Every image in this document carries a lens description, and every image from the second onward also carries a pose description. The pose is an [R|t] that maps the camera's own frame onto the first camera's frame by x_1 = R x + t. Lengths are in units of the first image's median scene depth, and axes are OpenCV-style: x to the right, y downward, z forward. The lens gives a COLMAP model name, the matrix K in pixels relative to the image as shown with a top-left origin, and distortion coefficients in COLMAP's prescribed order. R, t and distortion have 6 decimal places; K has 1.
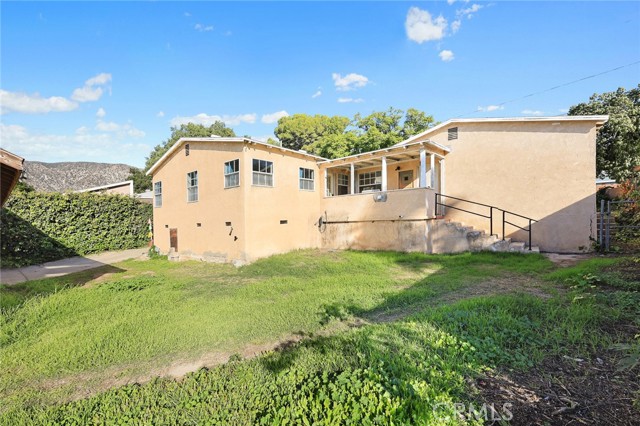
lens RADIAL K [[252.9, 0, 320.0], [0, 252.9, 213.0], [0, 0, 1]] dist [-0.000845, -0.000370]
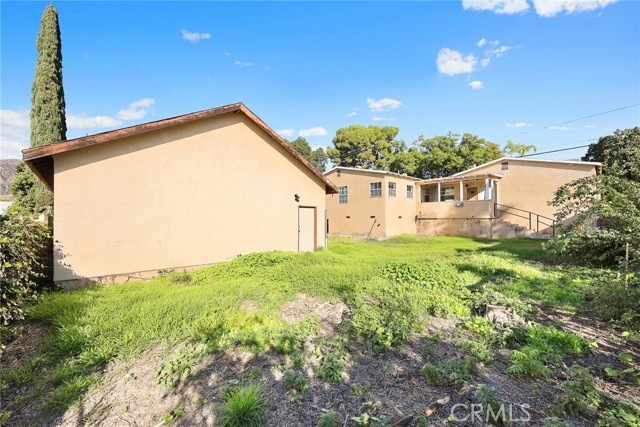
lens RADIAL K [[258.7, 0, 320.0], [0, 258.7, 199.1], [0, 0, 1]] dist [-0.000672, -0.000112]
pose [[0.992956, 0.027584, -0.115231, -0.446466], [-0.033357, 0.998267, -0.048478, 0.014512], [0.113694, 0.051981, 0.992155, -0.752996]]
